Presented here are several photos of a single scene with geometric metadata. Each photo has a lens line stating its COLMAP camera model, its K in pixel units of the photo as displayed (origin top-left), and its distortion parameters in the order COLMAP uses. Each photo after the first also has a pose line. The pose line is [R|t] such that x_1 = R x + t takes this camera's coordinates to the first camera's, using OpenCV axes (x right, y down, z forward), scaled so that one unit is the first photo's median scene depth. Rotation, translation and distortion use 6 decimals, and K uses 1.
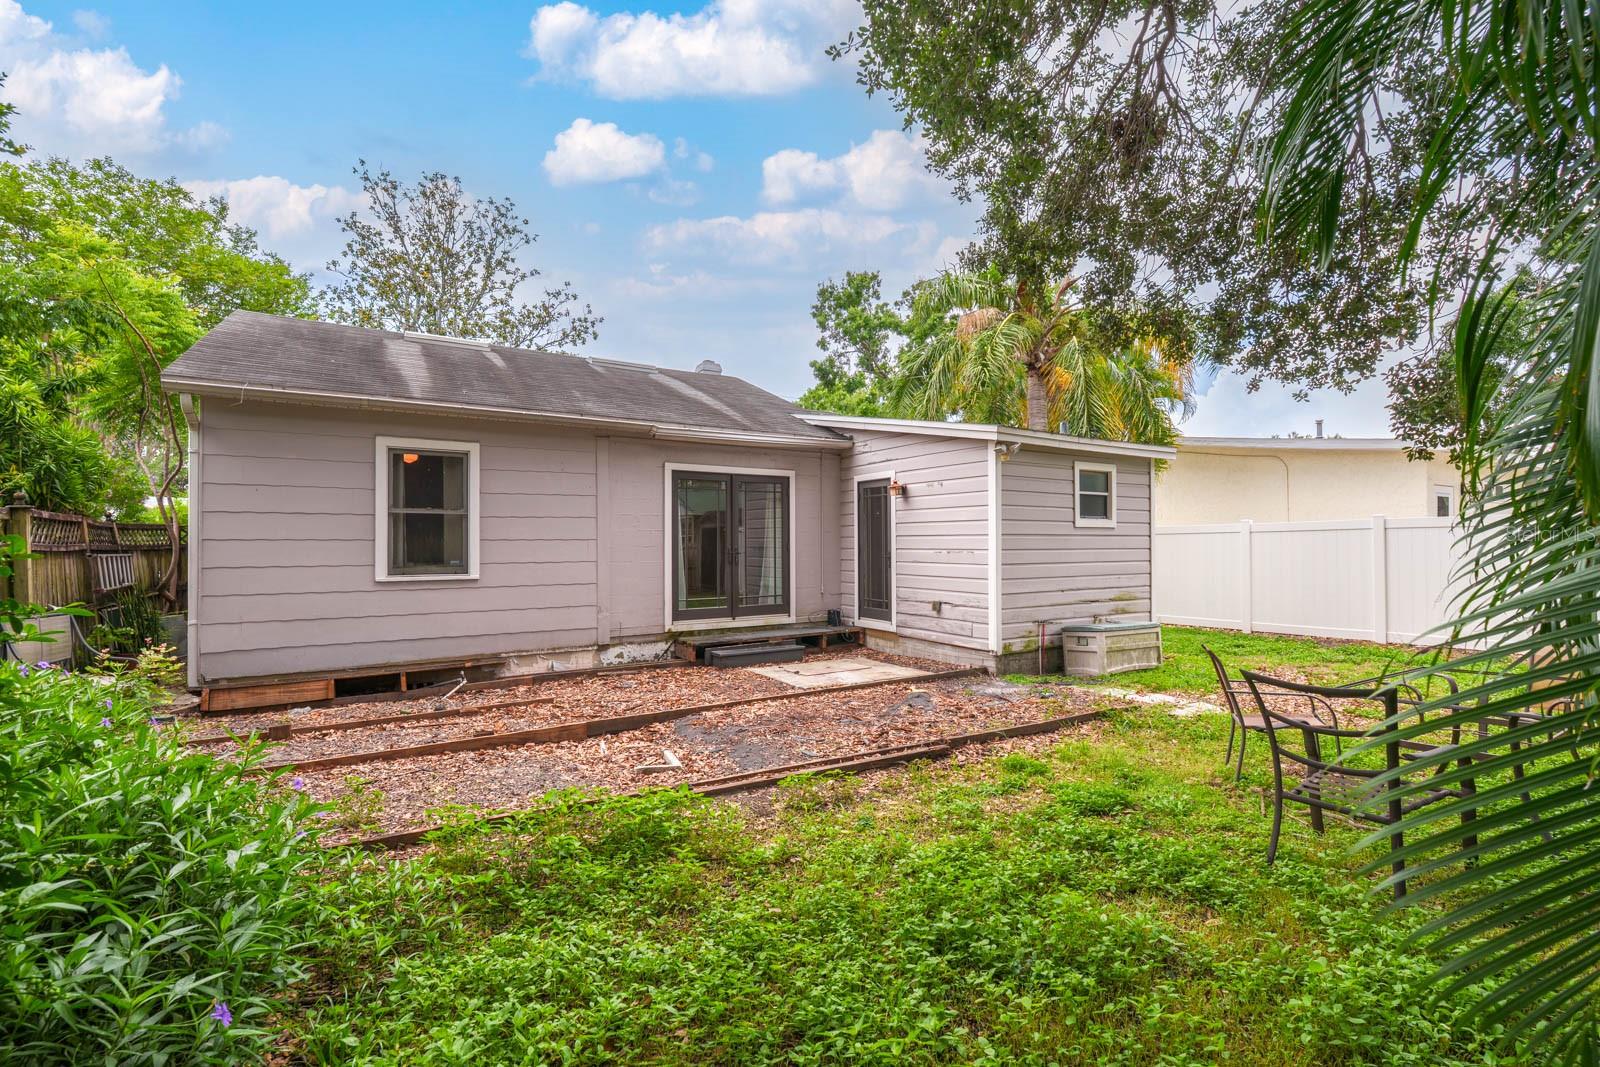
lens RADIAL K [[702.4, 0, 800.0], [0, 702.4, 533.5], [0, 0, 1]] dist [-0.006768, 0.001044]
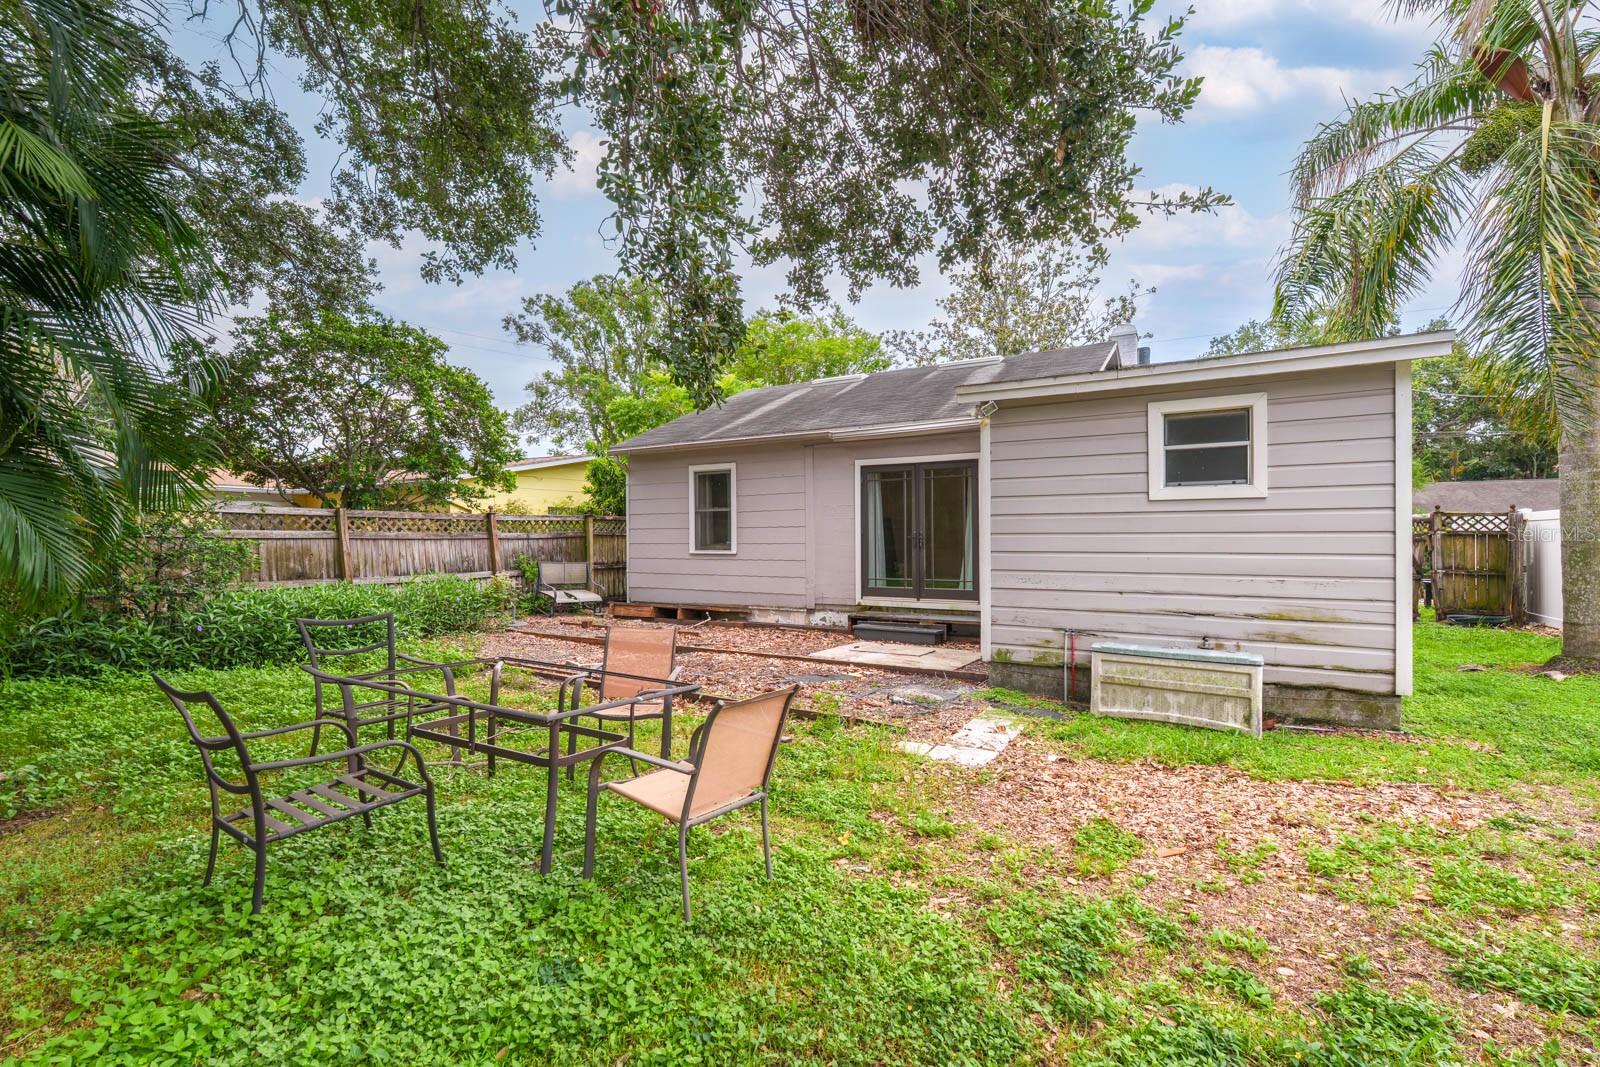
lens RADIAL K [[702.4, 0, 800.0], [0, 702.4, 533.5], [0, 0, 1]] dist [-0.006768, 0.001044]
pose [[0.462048, -0.001808, -0.886853, 0.844531], [0.016688, 0.999839, 0.006656, 0.012630], [0.886698, -0.017876, 0.462004, 0.392974]]
